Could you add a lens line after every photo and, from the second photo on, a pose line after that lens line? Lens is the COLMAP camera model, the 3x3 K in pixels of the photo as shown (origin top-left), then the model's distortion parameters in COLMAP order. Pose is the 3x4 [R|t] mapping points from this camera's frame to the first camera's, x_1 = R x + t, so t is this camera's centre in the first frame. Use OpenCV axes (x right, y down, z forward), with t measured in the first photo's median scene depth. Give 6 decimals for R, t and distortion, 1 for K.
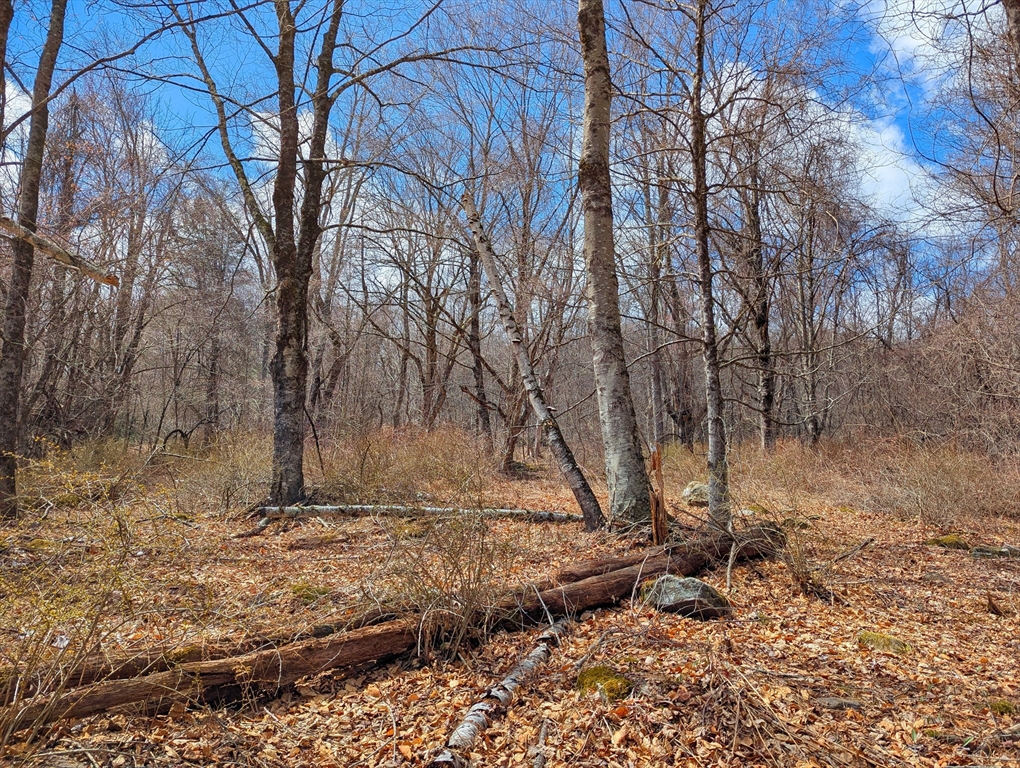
lens RADIAL K [[682.2, 0, 514.8], [0, 682.2, 373.7], [0, 0, 1]] dist [0.034405, 0.000402]
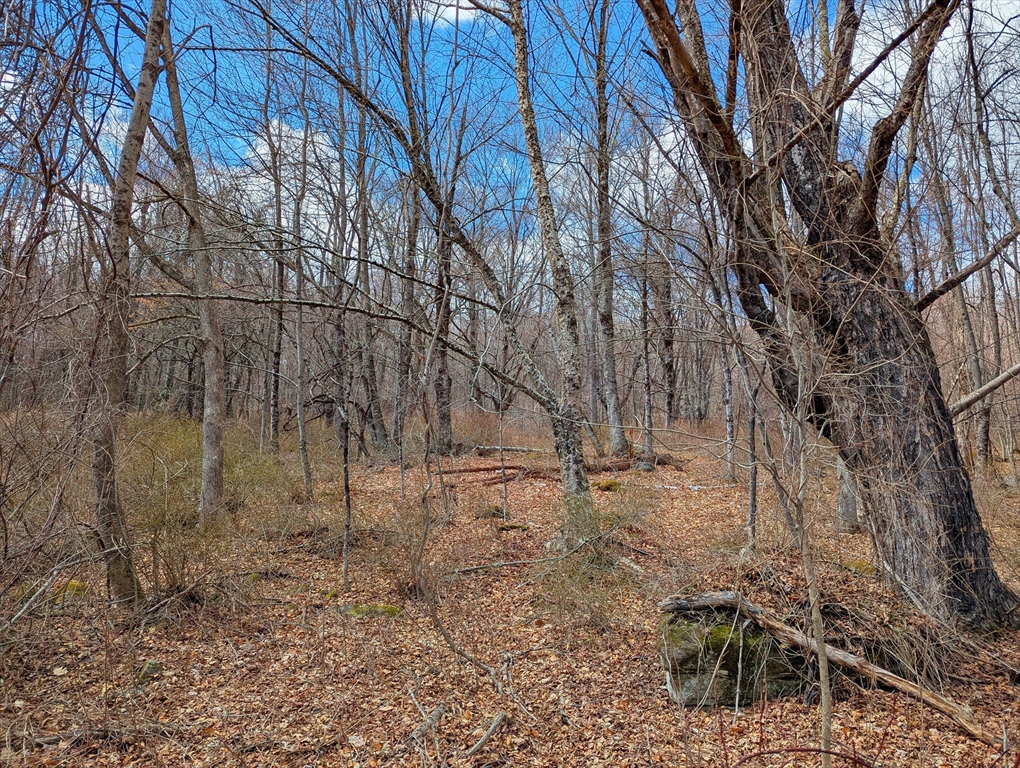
lens RADIAL K [[682.2, 0, 510.0], [0, 682.2, 383.6], [0, 0, 1]] dist [0.034405, 0.000402]
pose [[0.992188, 0.025051, 0.122210, -0.374625], [-0.030841, 0.998478, 0.045716, -0.107936], [-0.120879, -0.049128, 0.991451, -1.015841]]
